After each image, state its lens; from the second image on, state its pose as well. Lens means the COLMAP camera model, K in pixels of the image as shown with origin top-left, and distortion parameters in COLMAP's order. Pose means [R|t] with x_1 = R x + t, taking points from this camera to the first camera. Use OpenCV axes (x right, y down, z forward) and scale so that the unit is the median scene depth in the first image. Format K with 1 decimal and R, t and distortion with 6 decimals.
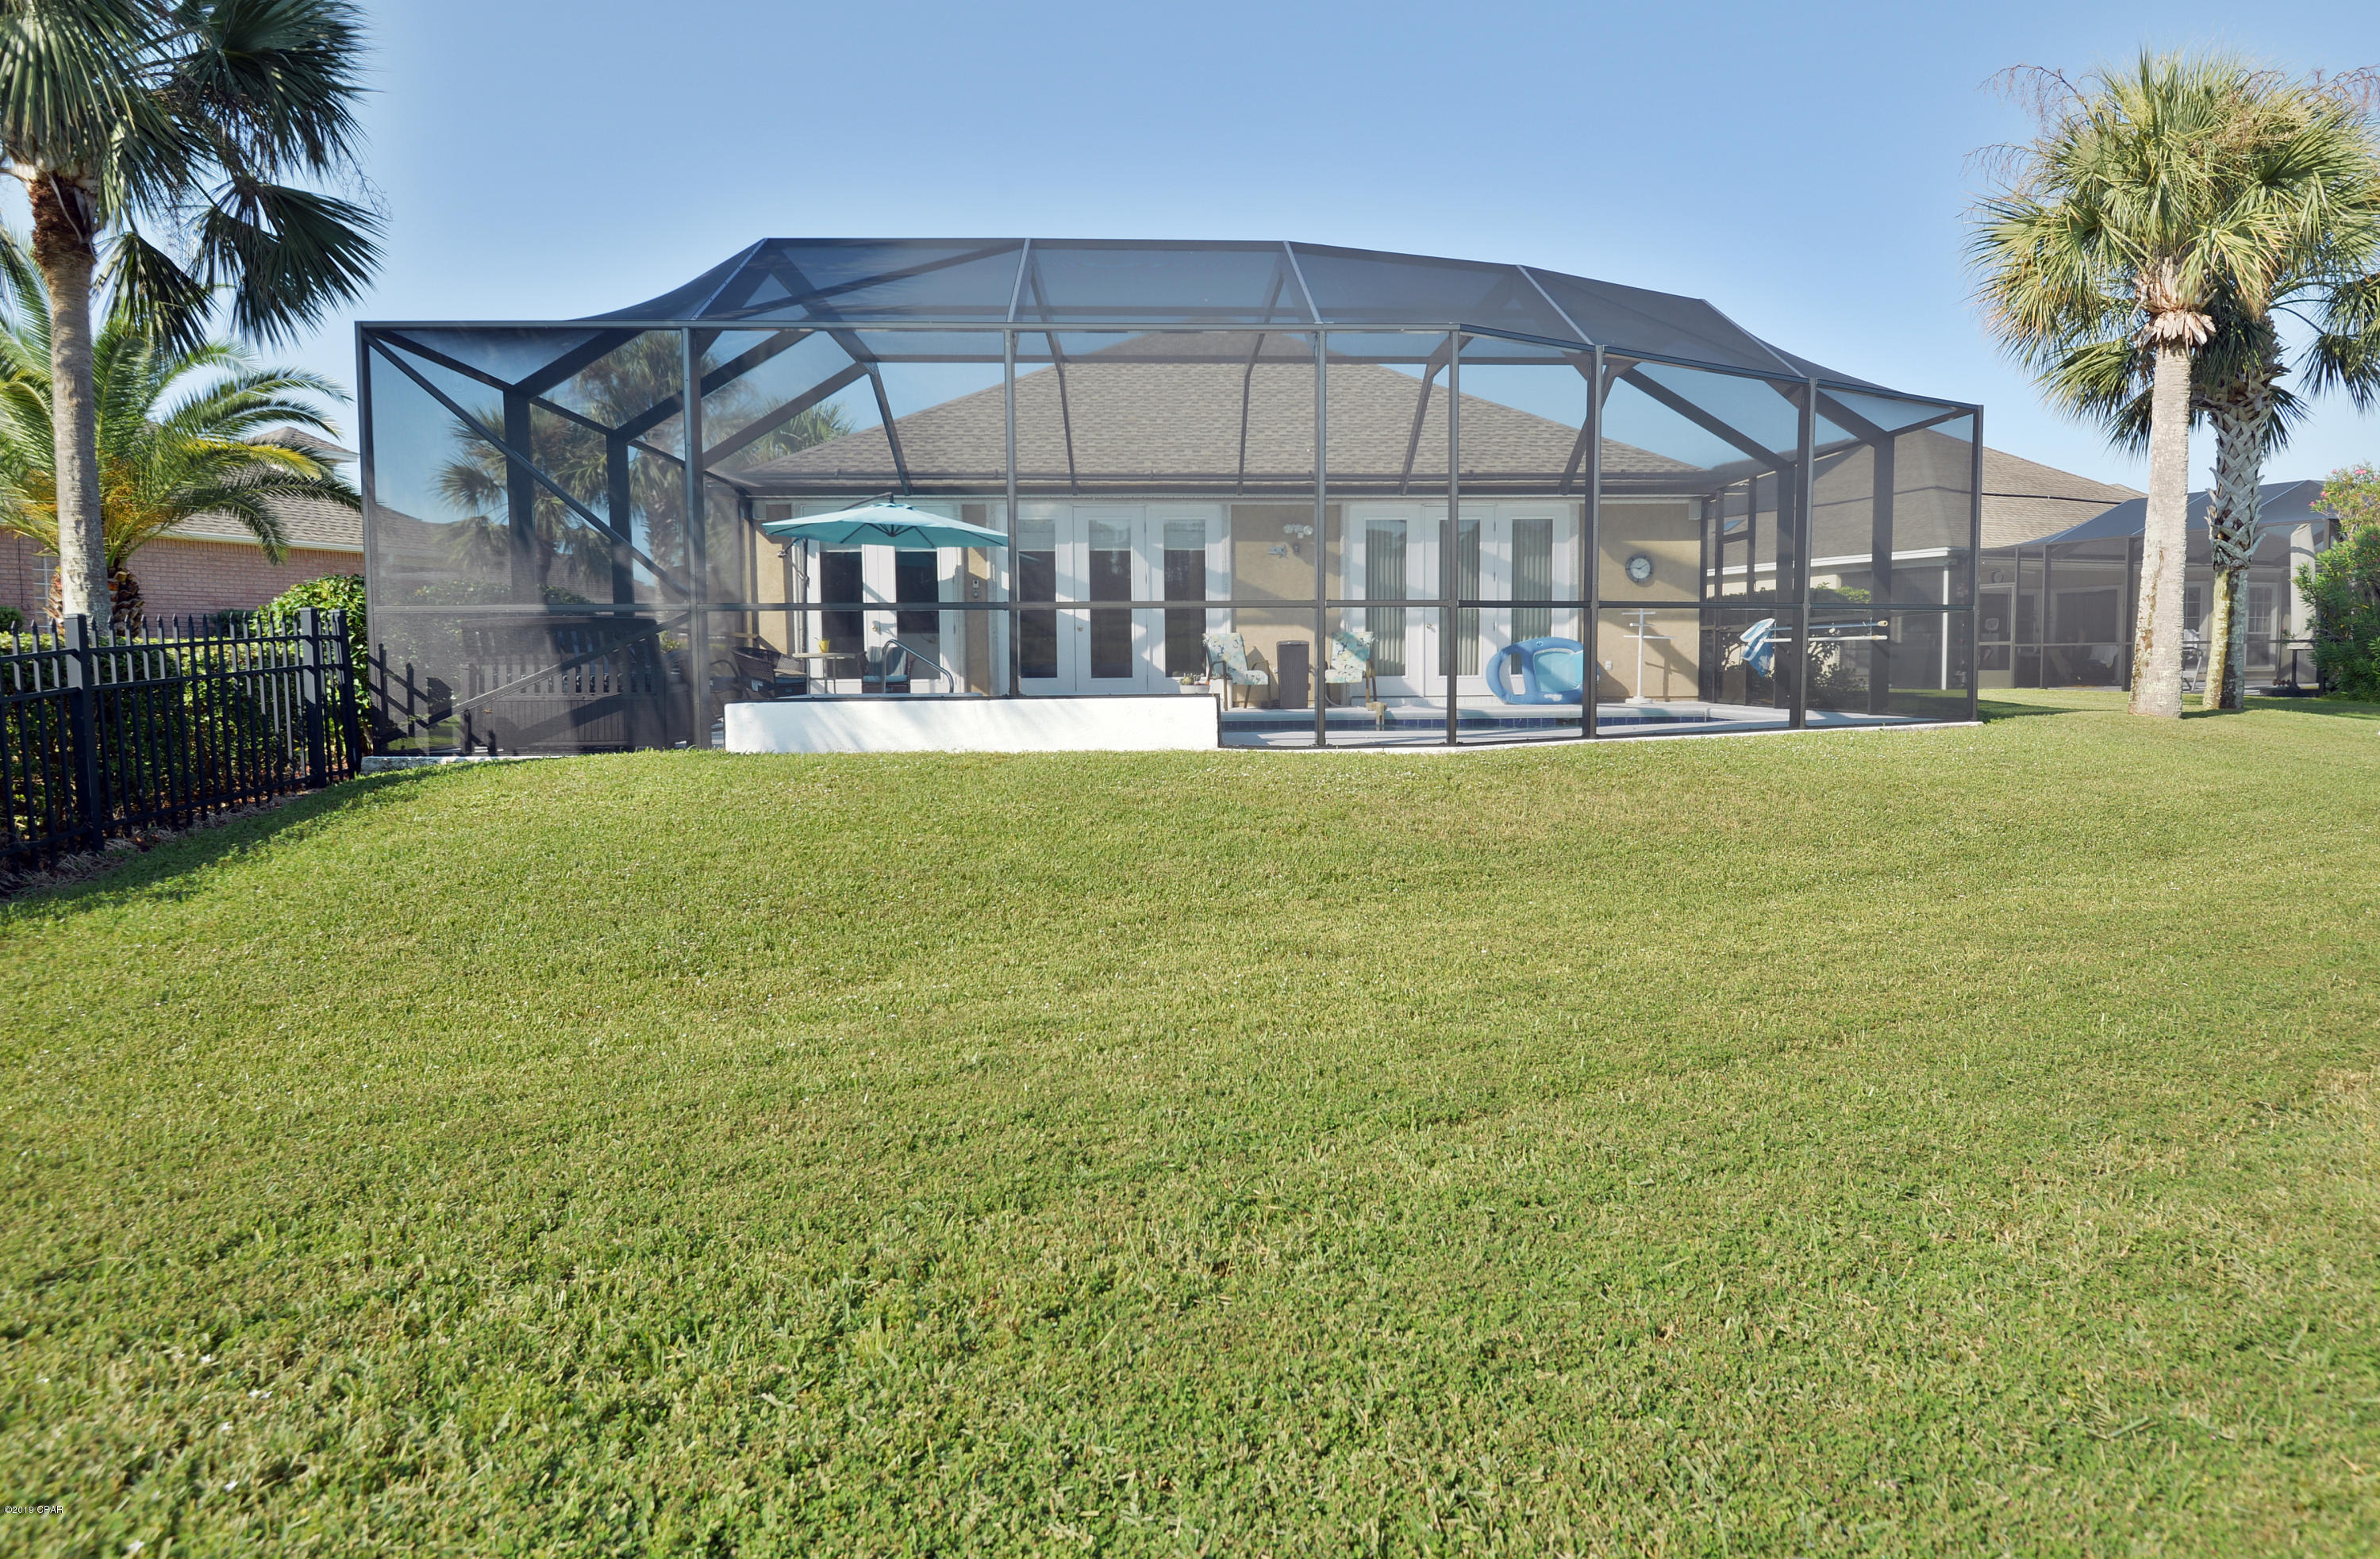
lens RADIAL K [[1391.1, 0, 1202.7], [0, 1391.1, 749.7], [0, 0, 1]] dist [0.031355, -0.061478]
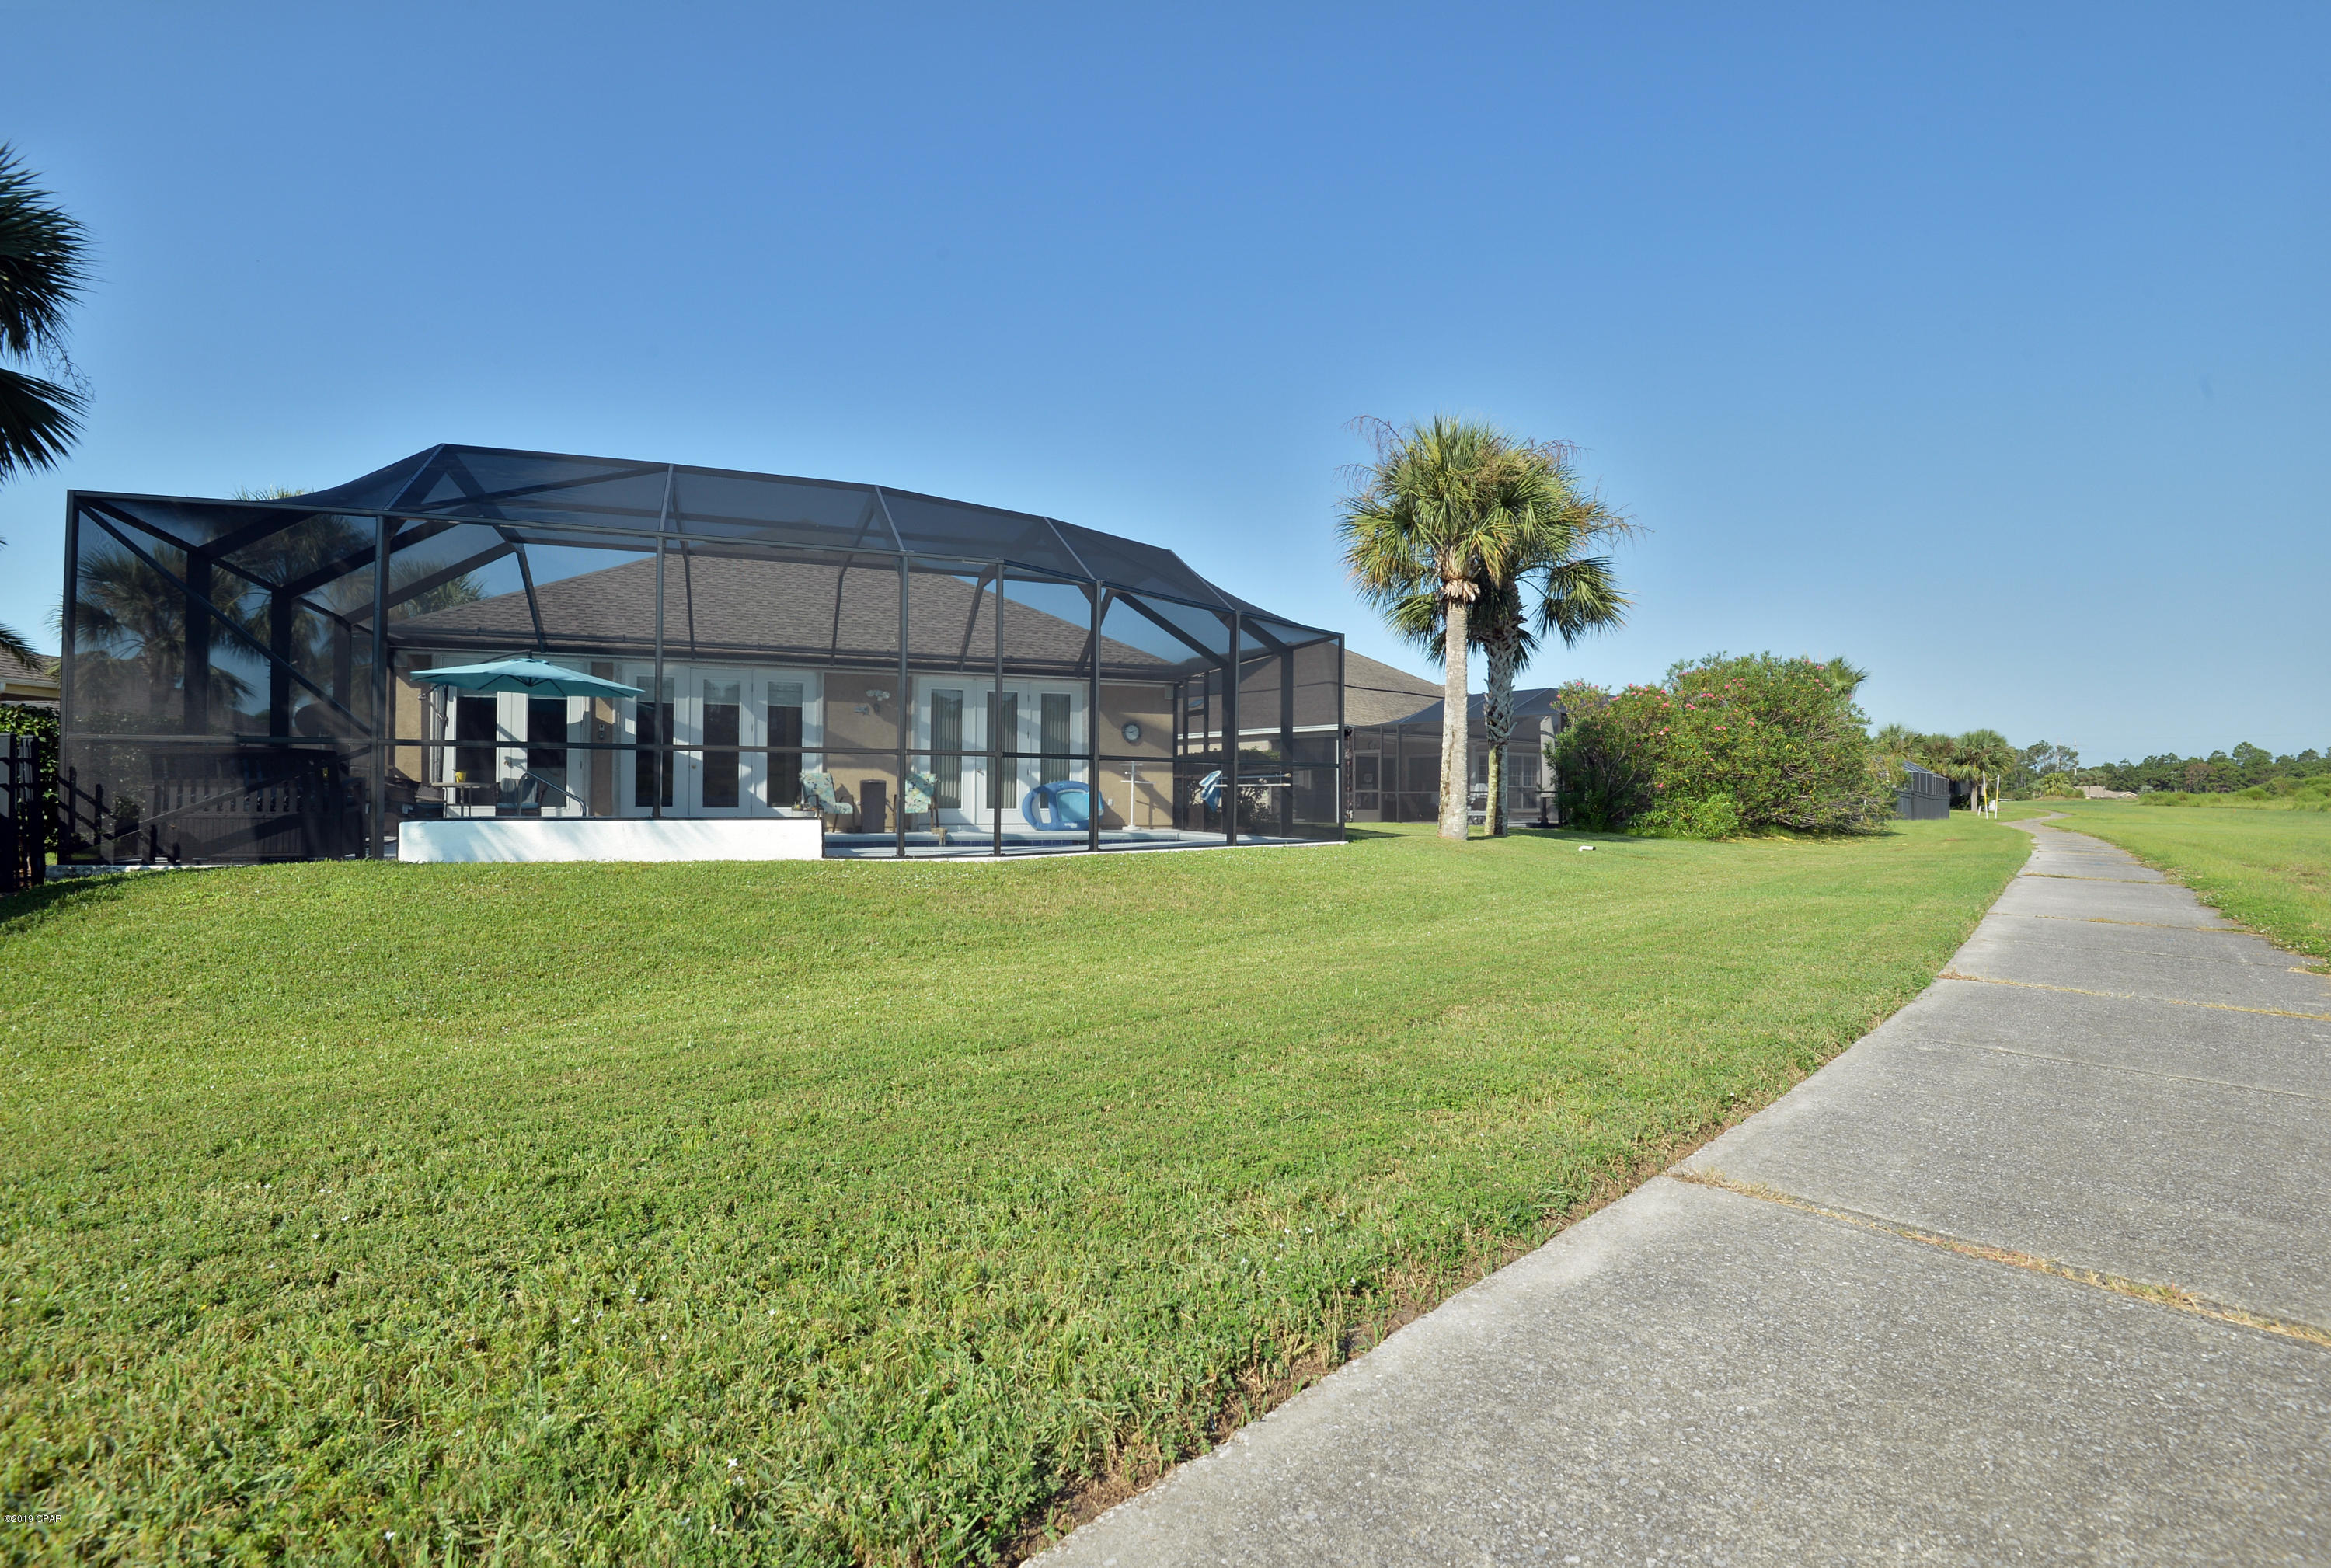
lens RADIAL K [[1156.8, 0, 1165.5], [0, 1156.8, 784.0], [0, 0, 1]] dist [-0.014151, -0.000559]
pose [[0.948087, 0.016968, 0.317559, -0.020414], [0.007881, 0.997015, -0.076801, 0.010563], [-0.317915, 0.075316, 0.945123, -0.102287]]
